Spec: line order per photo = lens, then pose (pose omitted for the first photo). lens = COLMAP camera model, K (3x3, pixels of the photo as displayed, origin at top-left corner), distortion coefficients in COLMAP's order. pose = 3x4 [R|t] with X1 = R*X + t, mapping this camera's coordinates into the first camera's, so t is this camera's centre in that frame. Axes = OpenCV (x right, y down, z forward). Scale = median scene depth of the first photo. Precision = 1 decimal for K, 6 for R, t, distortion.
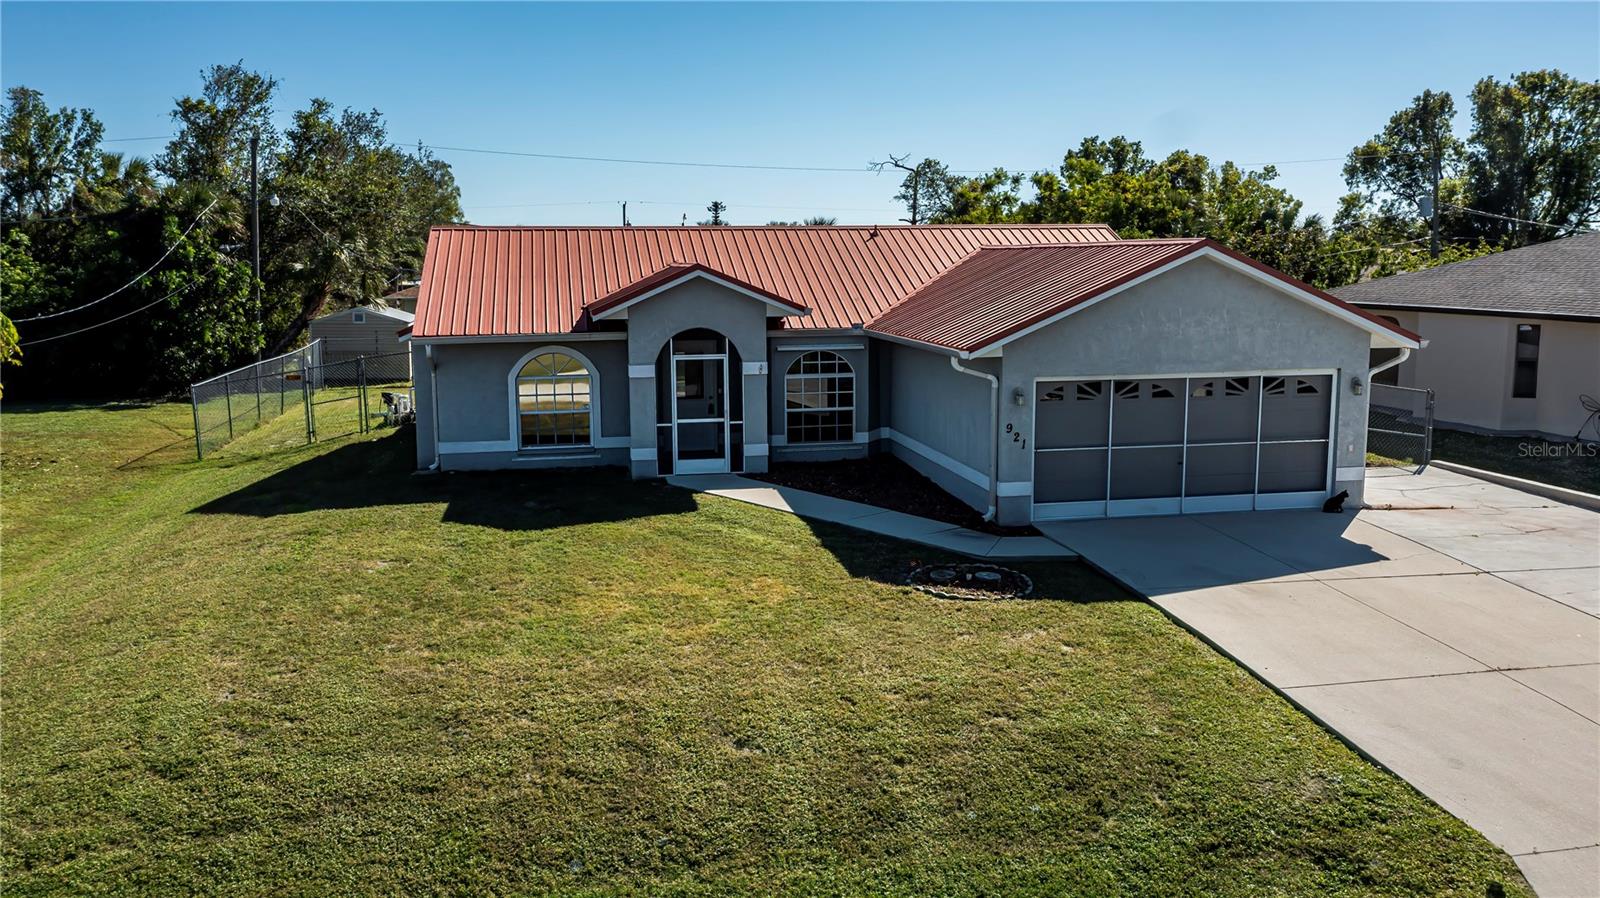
lens RADIAL K [[1267.3, 0, 800.0], [0, 1267.3, 449.7], [0, 0, 1]] dist [-0.018157, 0.024140]
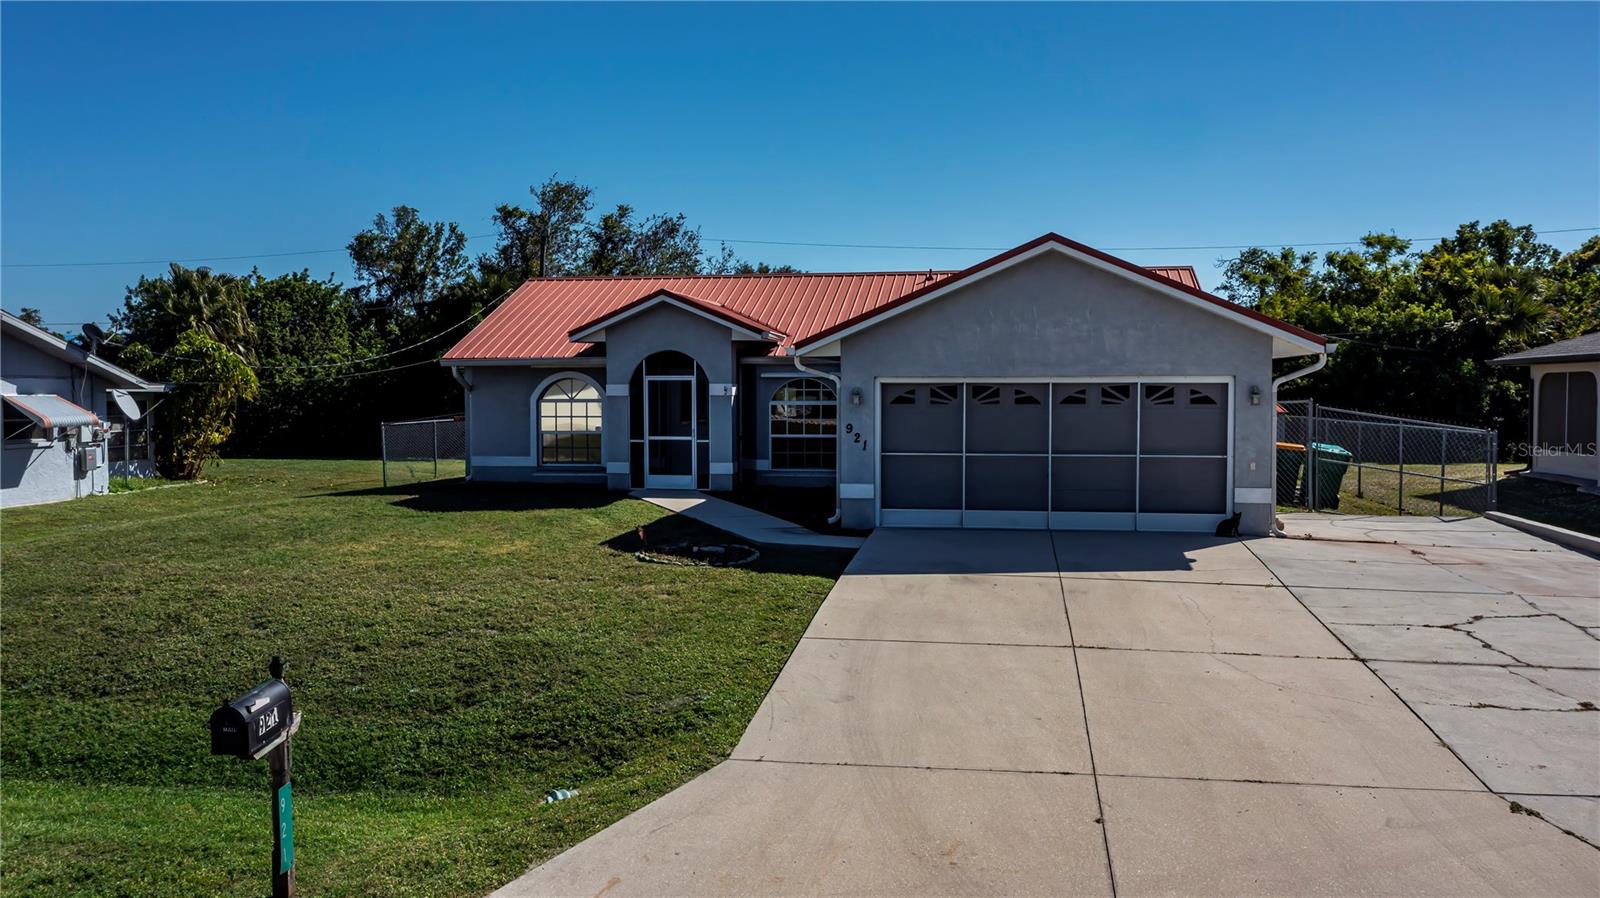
lens RADIAL K [[1267.3, 0, 798.6], [0, 1267.3, 446.5], [0, 0, 1]] dist [-0.018157, 0.024140]
pose [[0.932569, 0.021226, -0.360368, 0.405562], [-0.058181, 0.994057, -0.092013, 0.075542], [0.356273, 0.106775, 0.928261, 0.055258]]
